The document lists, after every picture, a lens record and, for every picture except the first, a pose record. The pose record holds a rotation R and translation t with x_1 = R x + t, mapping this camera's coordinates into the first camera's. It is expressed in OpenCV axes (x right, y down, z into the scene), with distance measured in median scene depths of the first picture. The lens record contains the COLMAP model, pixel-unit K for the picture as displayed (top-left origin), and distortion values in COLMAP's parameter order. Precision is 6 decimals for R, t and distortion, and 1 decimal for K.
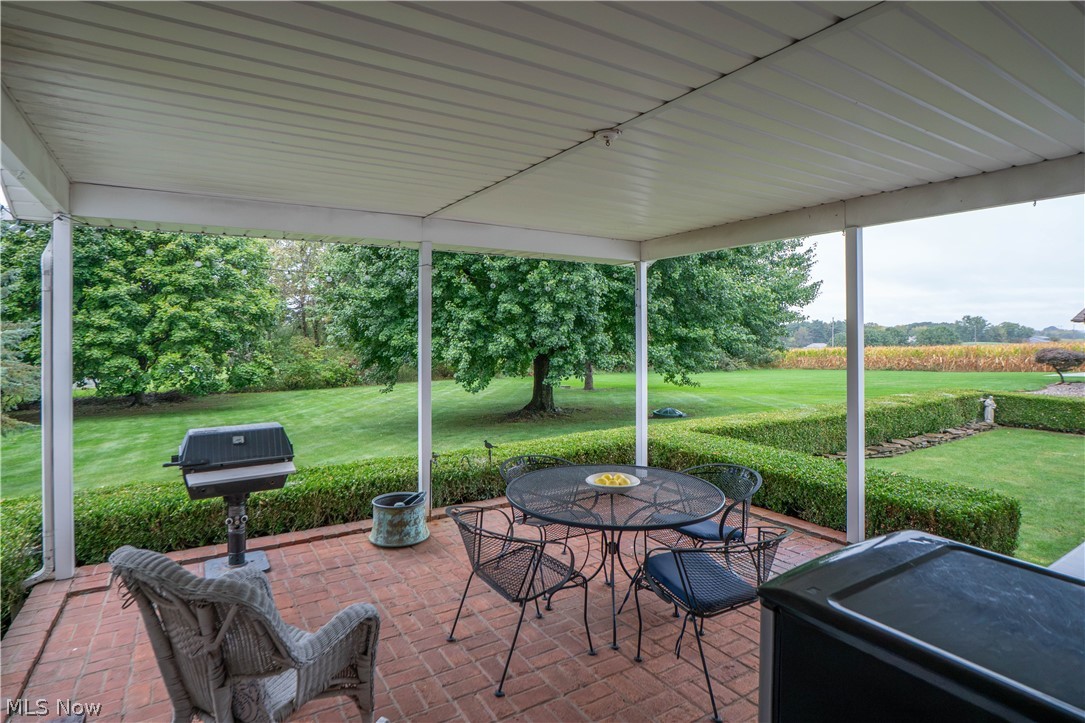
lens RADIAL K [[560.2, 0, 546.4], [0, 560.2, 319.8], [0, 0, 1]] dist [0.003376, -0.001559]
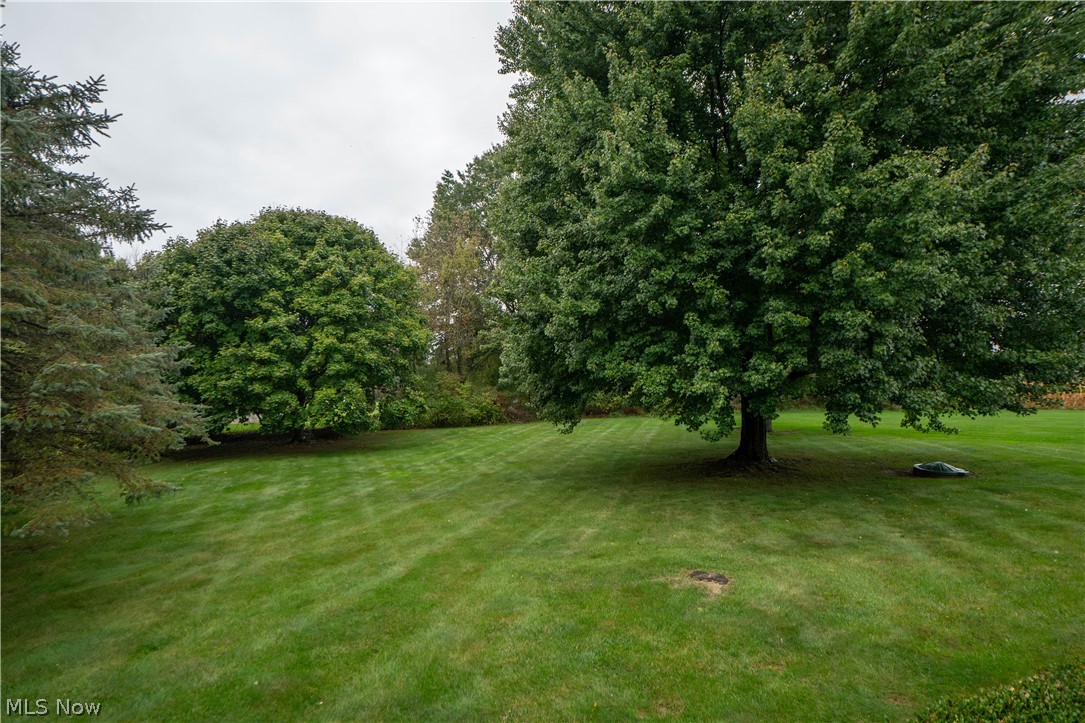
lens RADIAL K [[548.4, 0, 542.5], [0, 548.4, 361.5], [0, 0, 1]] dist [-0.000796, 0.000210]
pose [[0.979640, -0.008745, -0.200572, -0.138479], [0.010195, 0.999929, 0.006196, 0.013237], [0.200504, -0.008115, 0.979659, 0.180460]]
